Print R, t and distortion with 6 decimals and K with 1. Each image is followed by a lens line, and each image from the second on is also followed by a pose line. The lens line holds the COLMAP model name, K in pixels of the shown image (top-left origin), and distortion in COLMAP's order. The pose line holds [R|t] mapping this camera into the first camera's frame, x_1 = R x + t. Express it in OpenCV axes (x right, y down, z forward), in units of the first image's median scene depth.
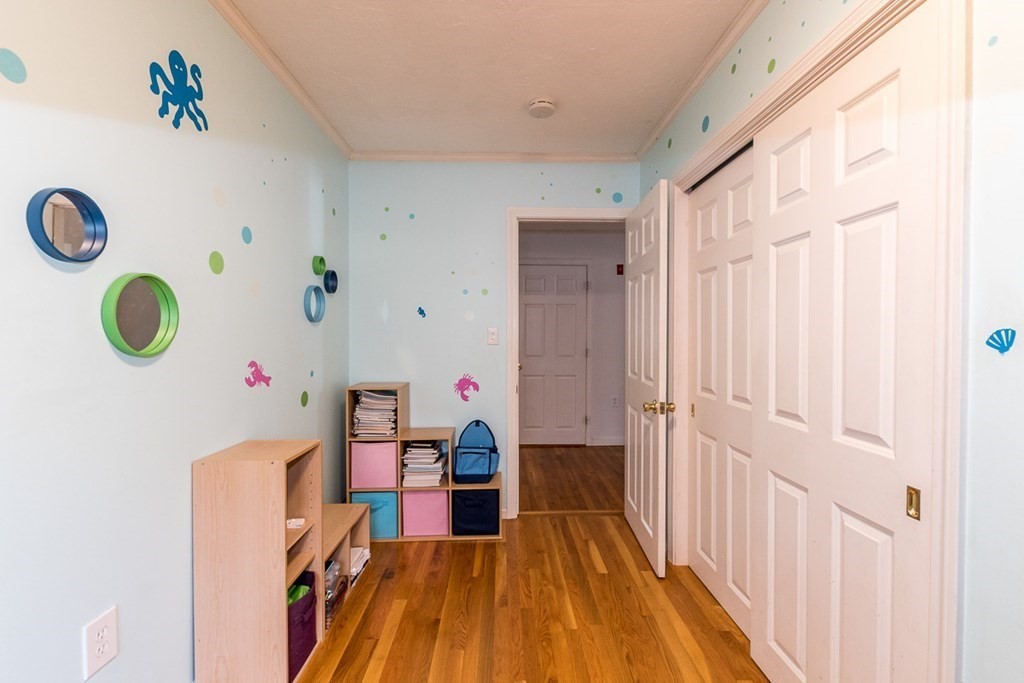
lens RADIAL K [[448.4, 0, 513.6], [0, 448.4, 342.5], [0, 0, 1]] dist [-0.001832, -0.000154]
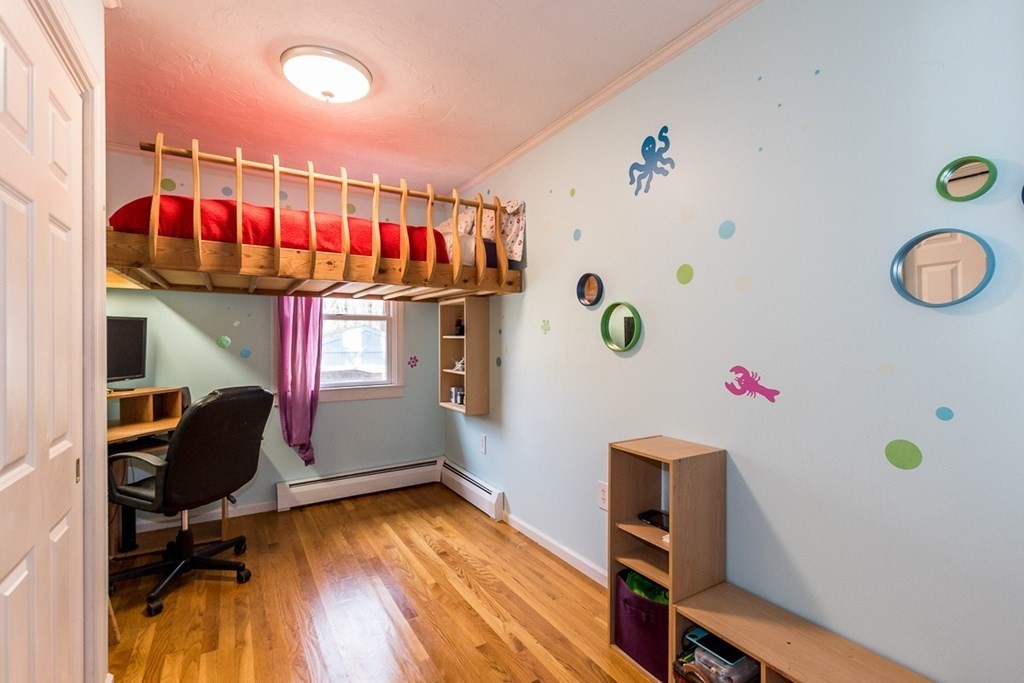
lens RADIAL K [[448.4, 0, 512.7], [0, 448.4, 341.4], [0, 0, 1]] dist [-0.001832, -0.000154]
pose [[-0.863094, -0.005482, -0.505014, 0.296111], [-0.007936, 0.999965, 0.002708, -0.007050], [0.504982, 0.006345, -0.863107, 1.829995]]
